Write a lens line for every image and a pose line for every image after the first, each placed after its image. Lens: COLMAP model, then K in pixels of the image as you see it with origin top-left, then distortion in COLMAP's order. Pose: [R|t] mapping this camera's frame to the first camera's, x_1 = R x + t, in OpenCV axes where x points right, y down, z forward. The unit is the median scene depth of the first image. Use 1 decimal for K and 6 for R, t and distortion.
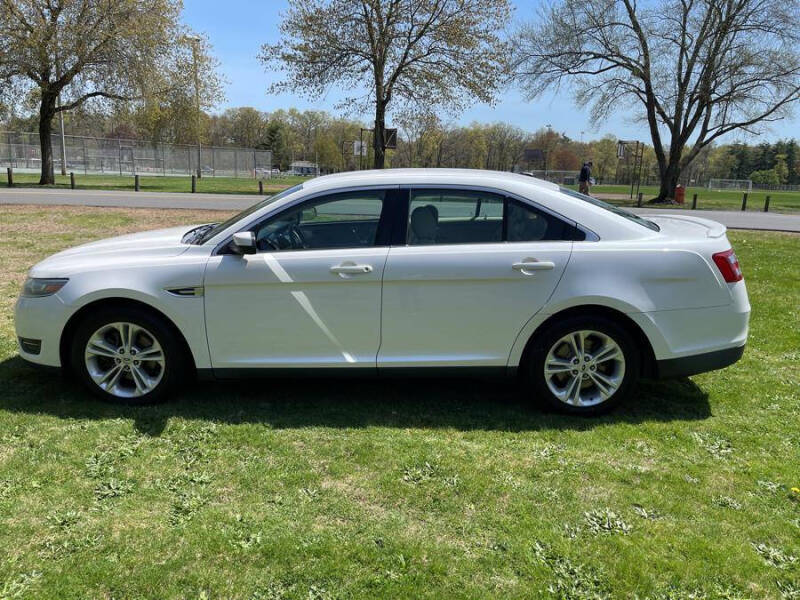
lens RADIAL K [[607.3, 0, 399.7], [0, 607.3, 296.7], [0, 0, 1]] dist [0.081730, -0.114626]
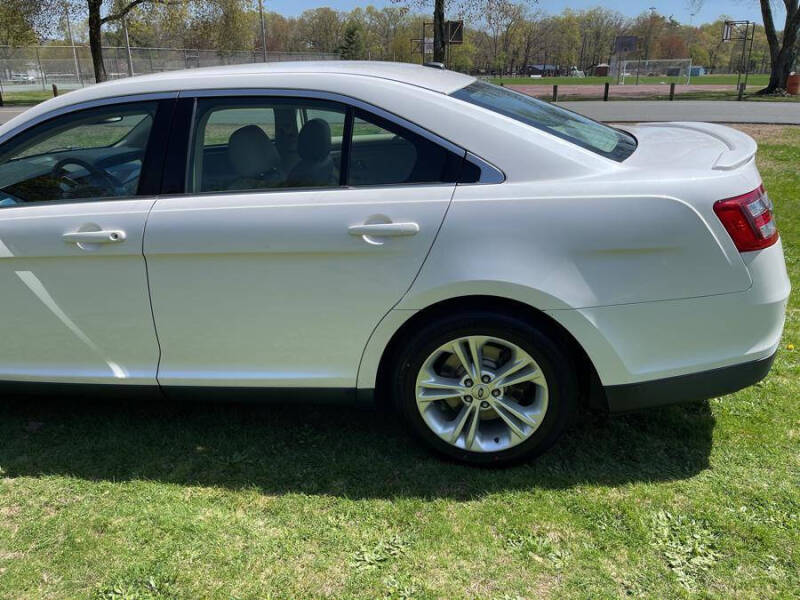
lens RADIAL K [[605.2, 0, 398.4], [0, 605.2, 296.0], [0, 0, 1]] dist [0.087285, -0.124927]
pose [[0.989795, 0.005956, -0.142372, 0.303820], [0.015195, 0.989018, 0.147015, -0.069474], [0.141684, -0.147678, 0.978834, 0.407601]]
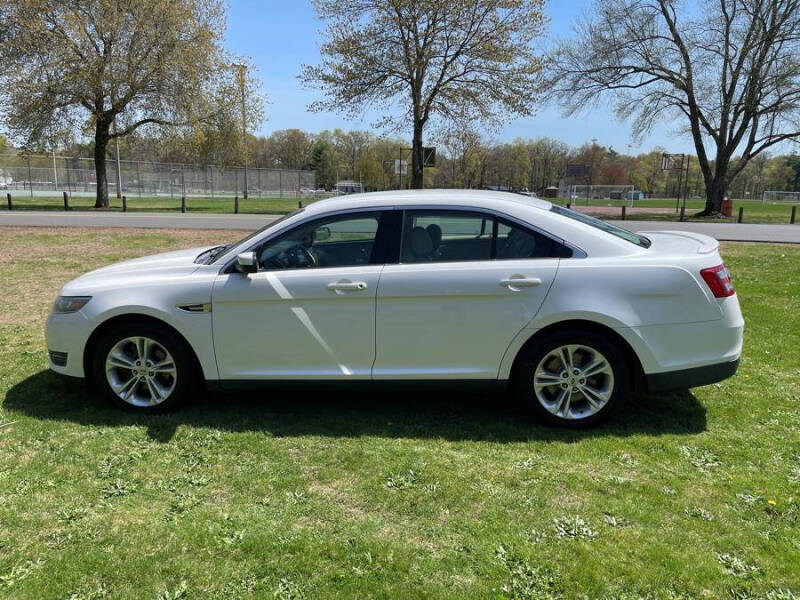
lens RADIAL K [[607.3, 0, 399.7], [0, 607.3, 296.7], [0, 0, 1]] dist [0.081730, -0.114626]
pose [[0.997330, -0.004099, -0.072913, 0.086019], [0.002097, 0.999619, -0.027510, 0.002159], [0.072998, 0.027284, 0.996959, -0.047298]]
